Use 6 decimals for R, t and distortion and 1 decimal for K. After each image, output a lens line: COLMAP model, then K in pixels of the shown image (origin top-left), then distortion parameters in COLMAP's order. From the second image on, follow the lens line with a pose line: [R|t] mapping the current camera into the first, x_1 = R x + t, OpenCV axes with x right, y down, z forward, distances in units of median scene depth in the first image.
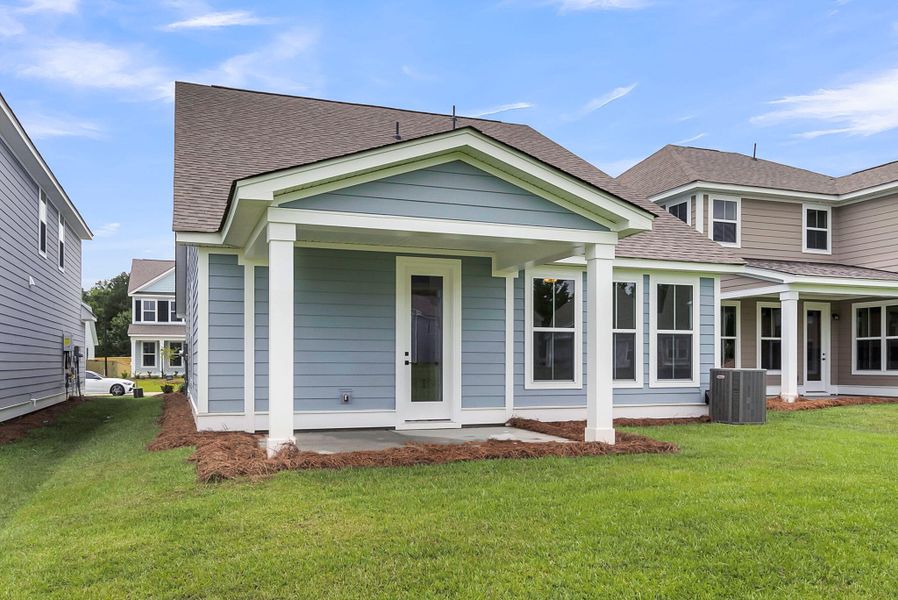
lens RADIAL K [[736.5, 0, 447.8], [0, 736.5, 386.8], [0, 0, 1]] dist [0.007284, -0.081001]
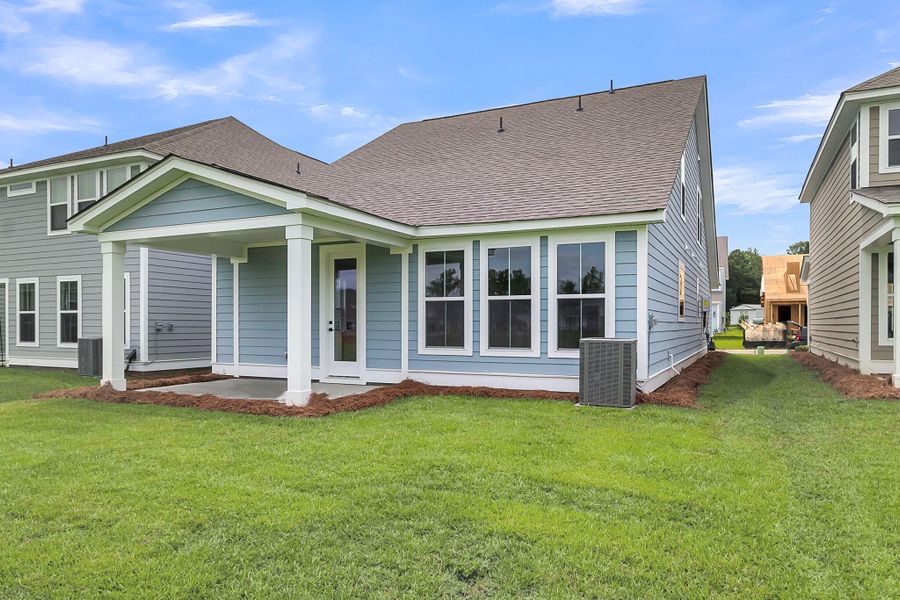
lens RADIAL K [[614.1, 0, 452.3], [0, 614.1, 341.2], [0, 0, 1]] dist [-0.000886, -0.001929]
pose [[0.695664, 0.018630, -0.718126, 0.795117], [-0.023001, 0.999729, 0.003653, -0.020432], [0.717999, 0.013976, 0.695904, 0.399999]]
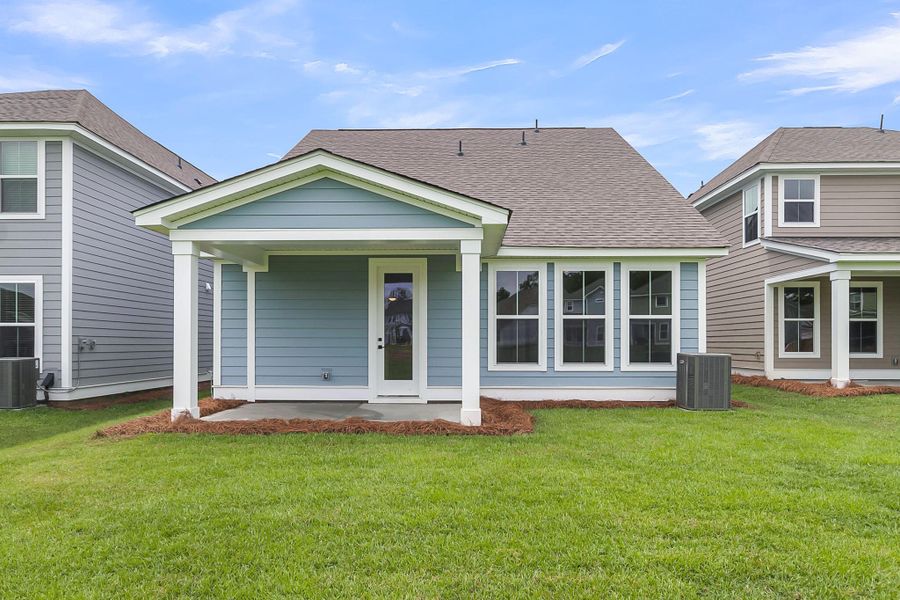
lens RADIAL K [[617.1, 0, 450.5], [0, 617.1, 357.6], [0, 0, 1]] dist [-0.004580, -0.000593]
pose [[0.930021, 0.008629, -0.367405, 0.394613], [-0.011252, 0.999924, -0.004998, -0.011255], [0.367334, 0.008783, 0.930047, 0.108806]]
